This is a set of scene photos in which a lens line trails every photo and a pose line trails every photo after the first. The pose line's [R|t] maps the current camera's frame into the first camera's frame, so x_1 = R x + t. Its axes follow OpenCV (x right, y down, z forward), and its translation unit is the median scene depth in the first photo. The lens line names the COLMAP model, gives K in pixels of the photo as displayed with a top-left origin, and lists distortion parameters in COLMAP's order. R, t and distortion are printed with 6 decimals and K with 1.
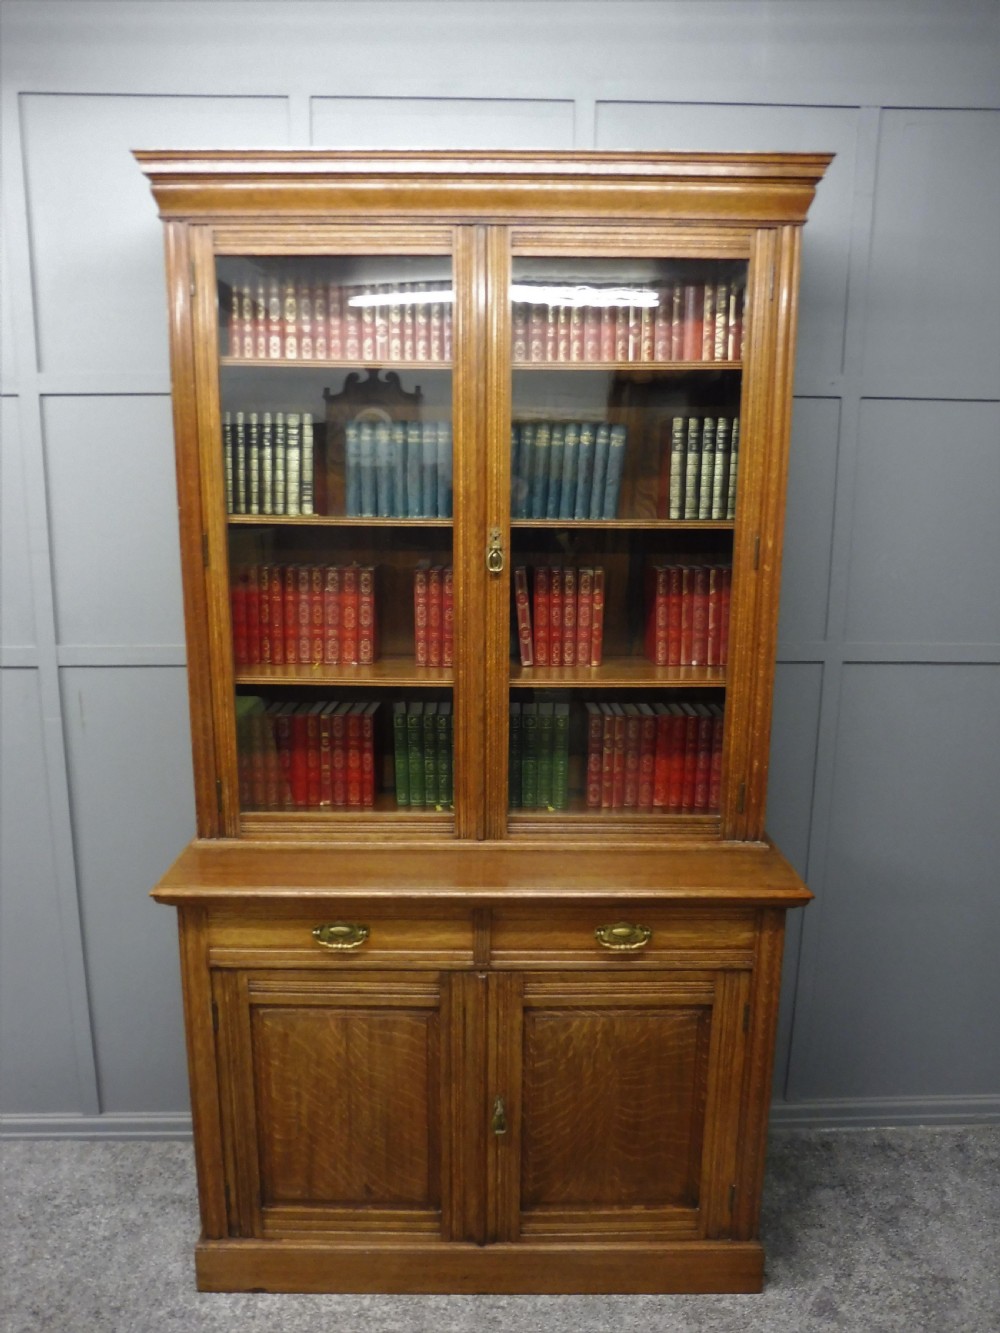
lens RADIAL K [[973.8, 0, 496.9], [0, 973.8, 665.7], [0, 0, 1]] dist [-0.040687, -0.005632]
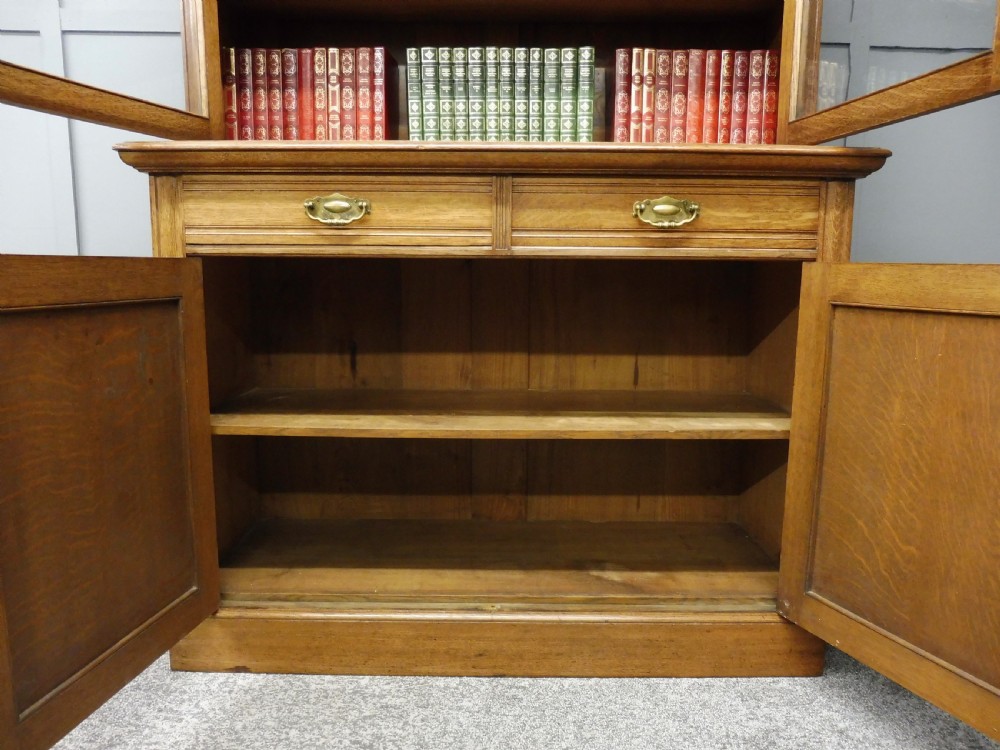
lens RADIAL K [[730.6, 0, 501.0], [0, 730.6, 382.3], [0, 0, 1]] dist [-0.040687, -0.005632]
pose [[0.999951, 0.002713, -0.009481, -0.008806], [-0.003136, 0.998985, -0.044924, 0.427794], [0.009350, 0.044952, 0.998945, 0.340041]]
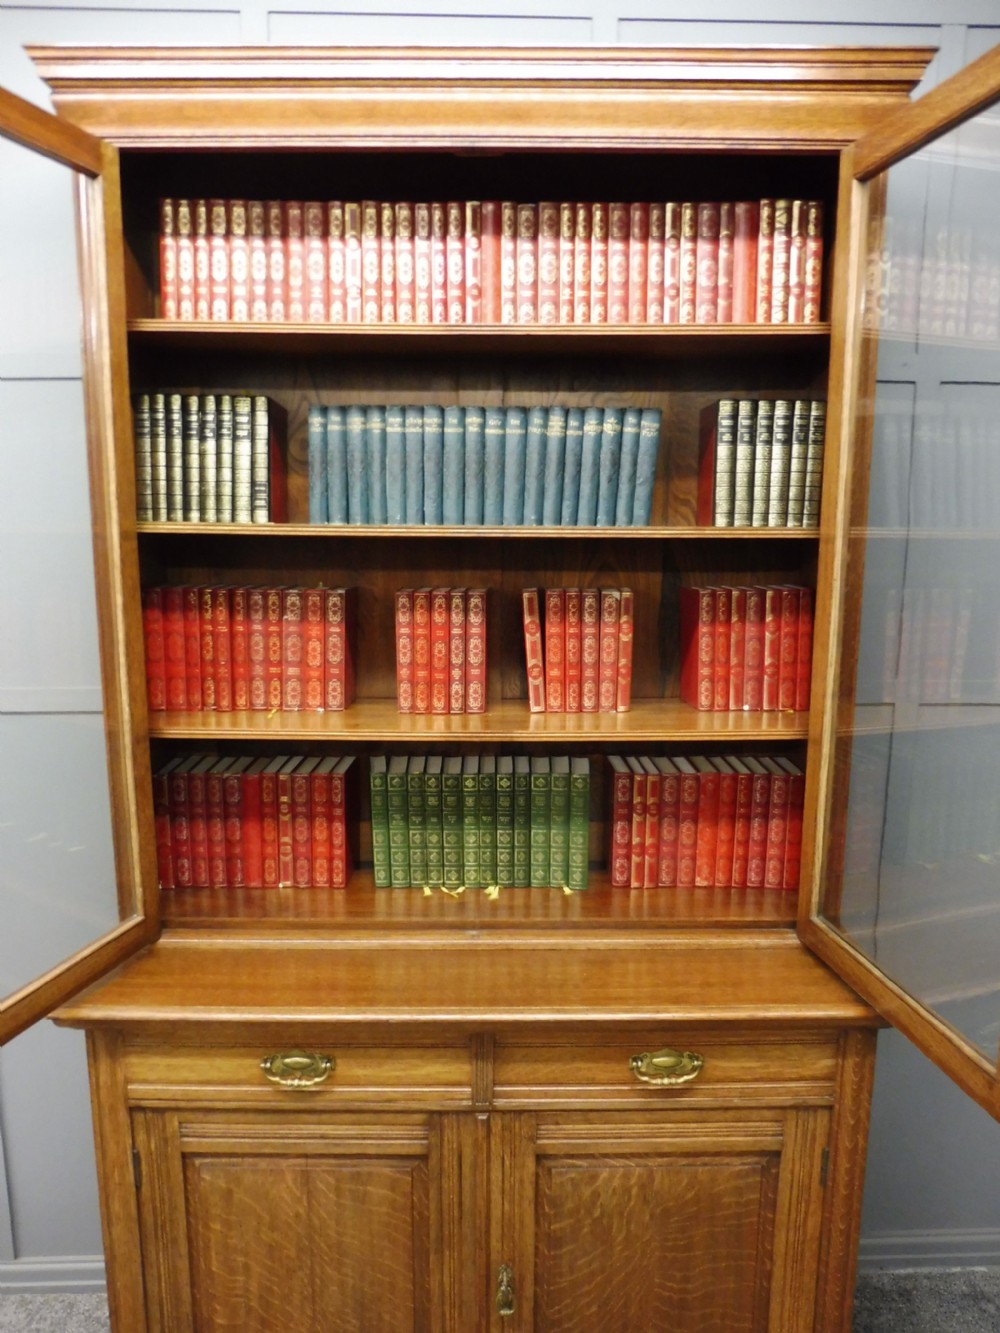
lens RADIAL K [[973.8, 0, 494.6], [0, 973.8, 666.5], [0, 0, 1]] dist [-0.040687, -0.005632]
pose [[0.999992, -0.003770, 0.001569, -0.005260], [0.003817, 0.999506, -0.031201, -0.013241], [-0.001450, 0.031207, 0.999512, 0.211474]]
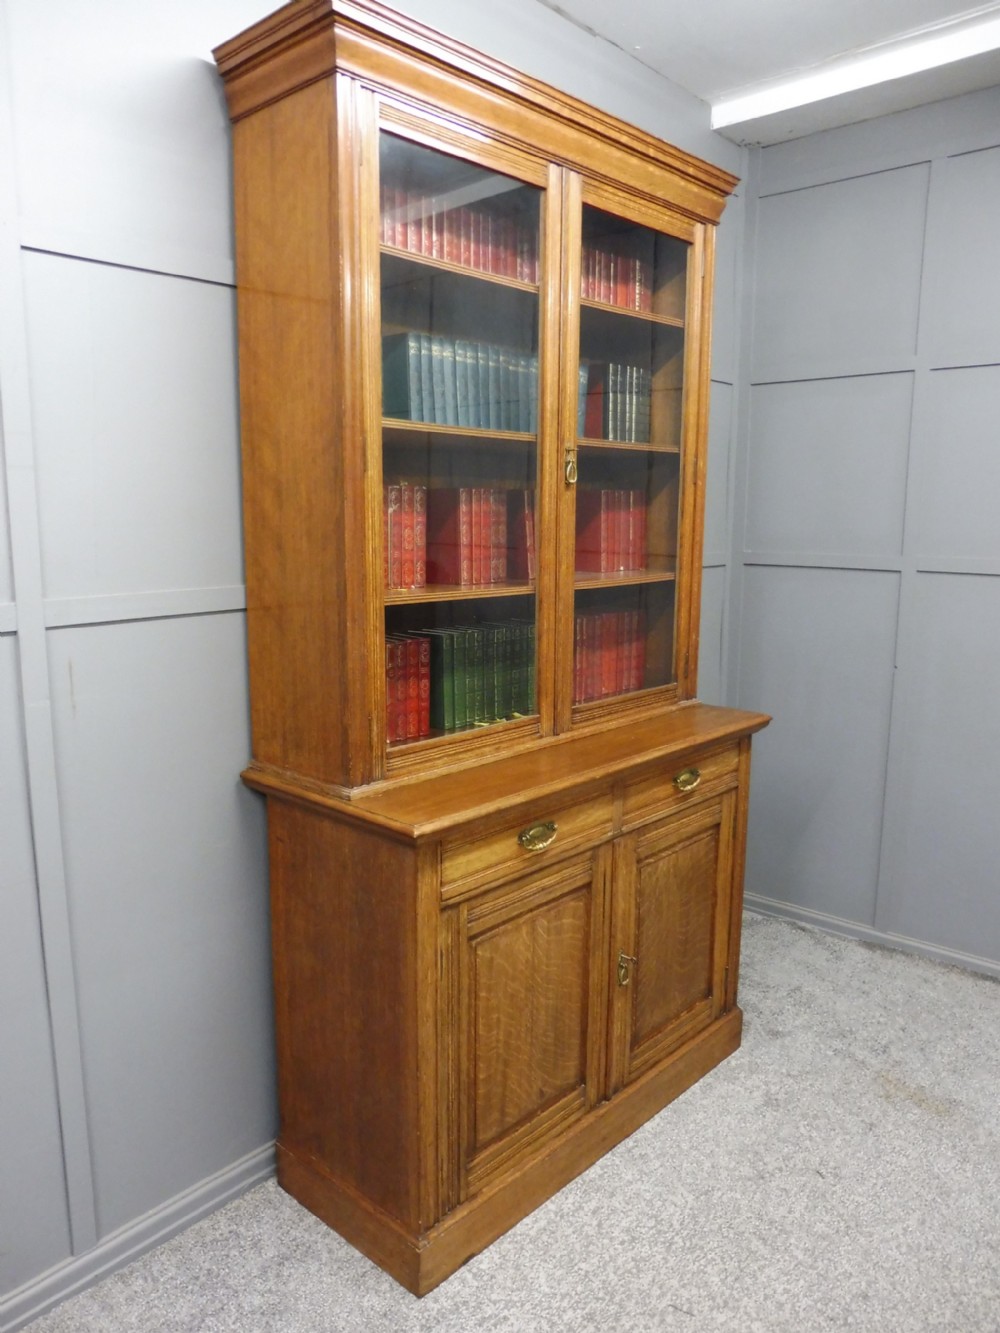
lens RADIAL K [[973.8, 0, 498.8], [0, 973.8, 672.0], [0, 0, 1]] dist [-0.040687, -0.005632]
pose [[0.682879, -0.126492, 0.719497, -0.835774], [0.144514, 0.988823, 0.036682, 0.061613], [-0.716095, 0.078928, 0.693526, 0.289968]]
